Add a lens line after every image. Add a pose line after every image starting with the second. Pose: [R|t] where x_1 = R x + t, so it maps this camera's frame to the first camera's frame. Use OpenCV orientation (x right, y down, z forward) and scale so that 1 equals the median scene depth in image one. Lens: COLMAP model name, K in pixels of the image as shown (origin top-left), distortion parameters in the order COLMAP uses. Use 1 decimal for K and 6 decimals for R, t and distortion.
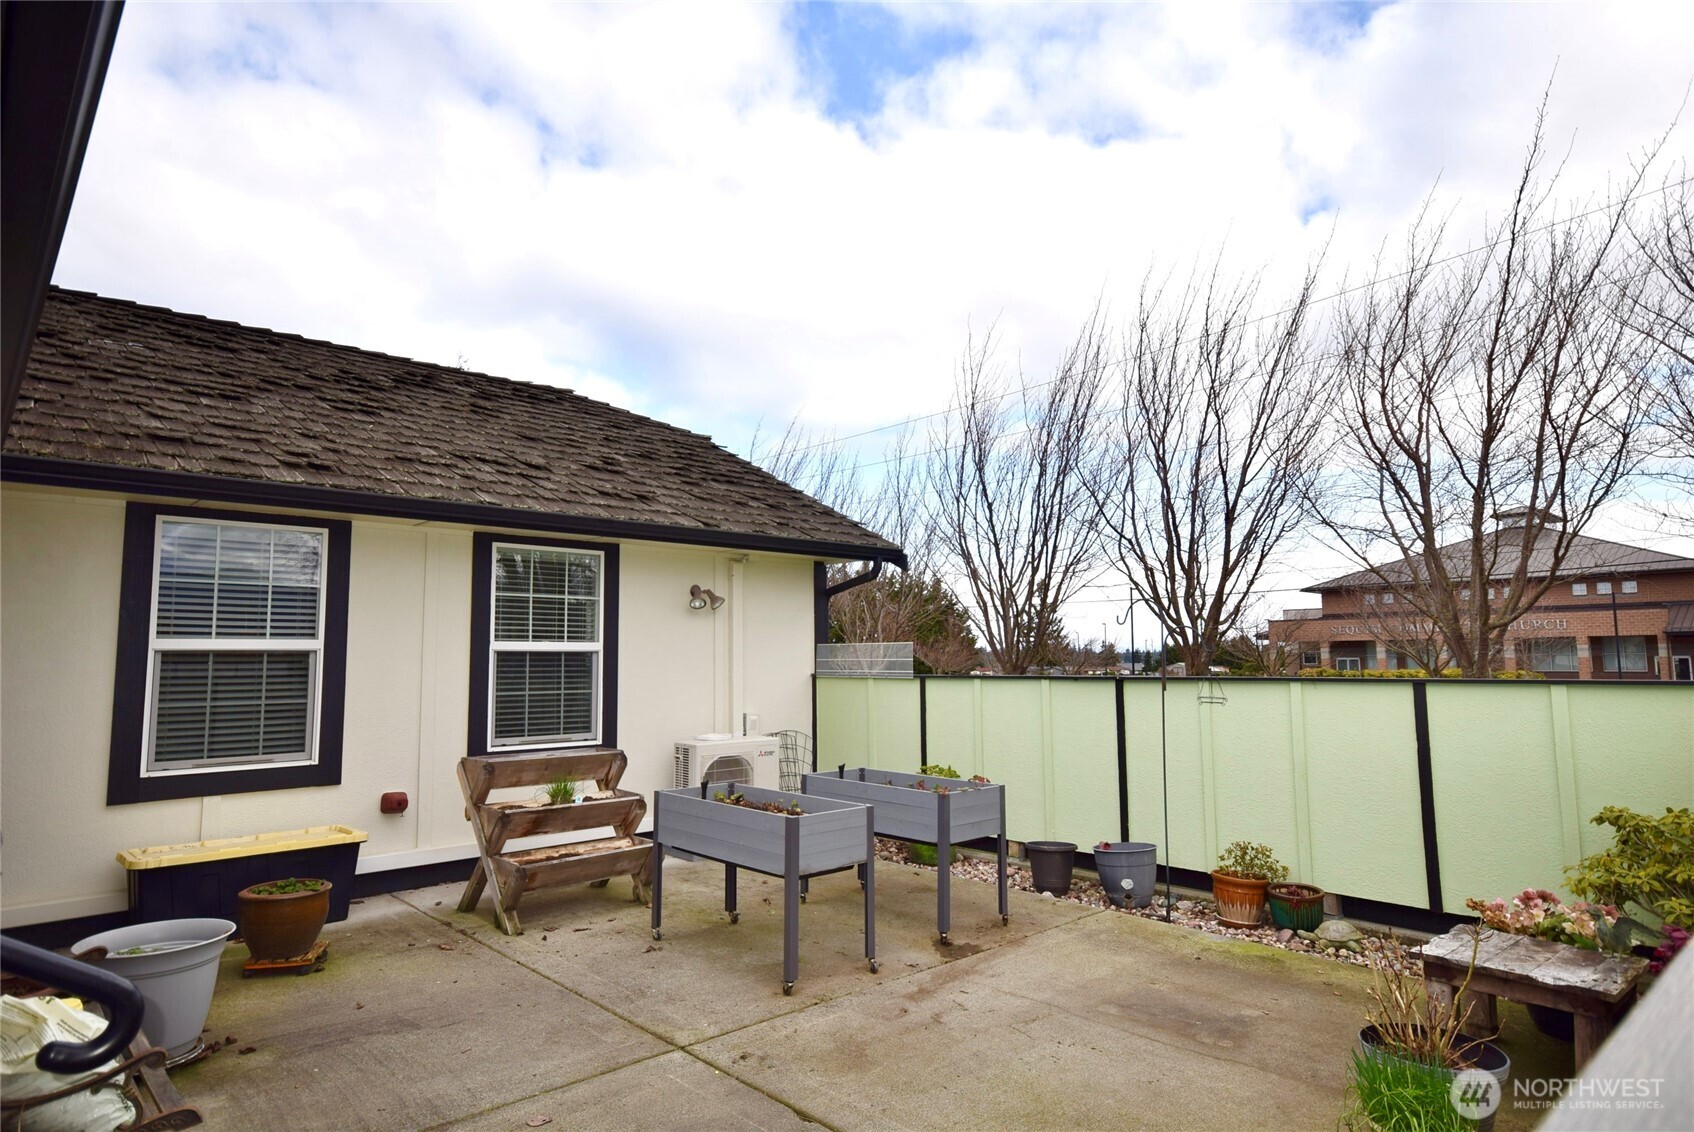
lens RADIAL K [[951.6, 0, 847.0], [0, 951.6, 566.0], [0, 0, 1]] dist [0.016940, 0.000041]
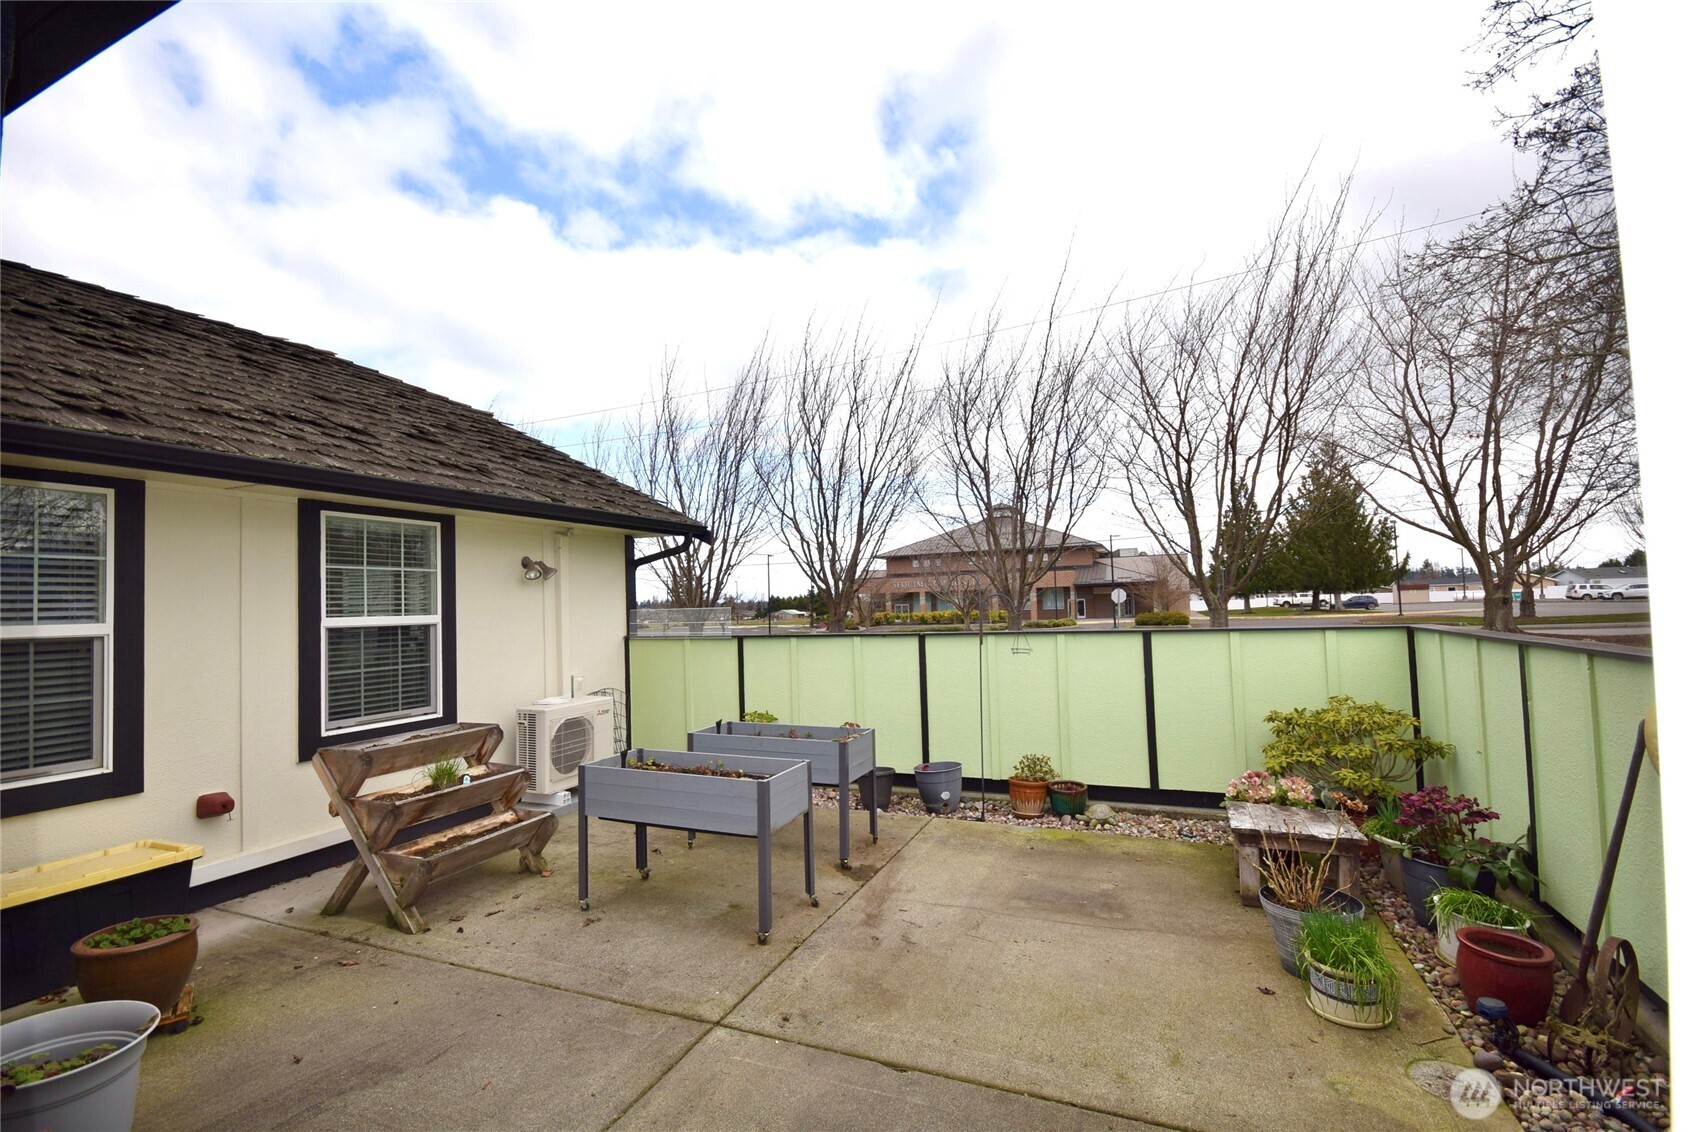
lens RADIAL K [[746.8, 0, 847.0], [0, 746.8, 566.0], [0, 0, 1]] dist [0.003357, -0.004980]
pose [[0.911553, 0.002454, 0.411176, -0.235401], [-0.018952, 0.999170, 0.036051, -0.007797], [-0.410746, -0.040655, 0.910843, 0.151186]]
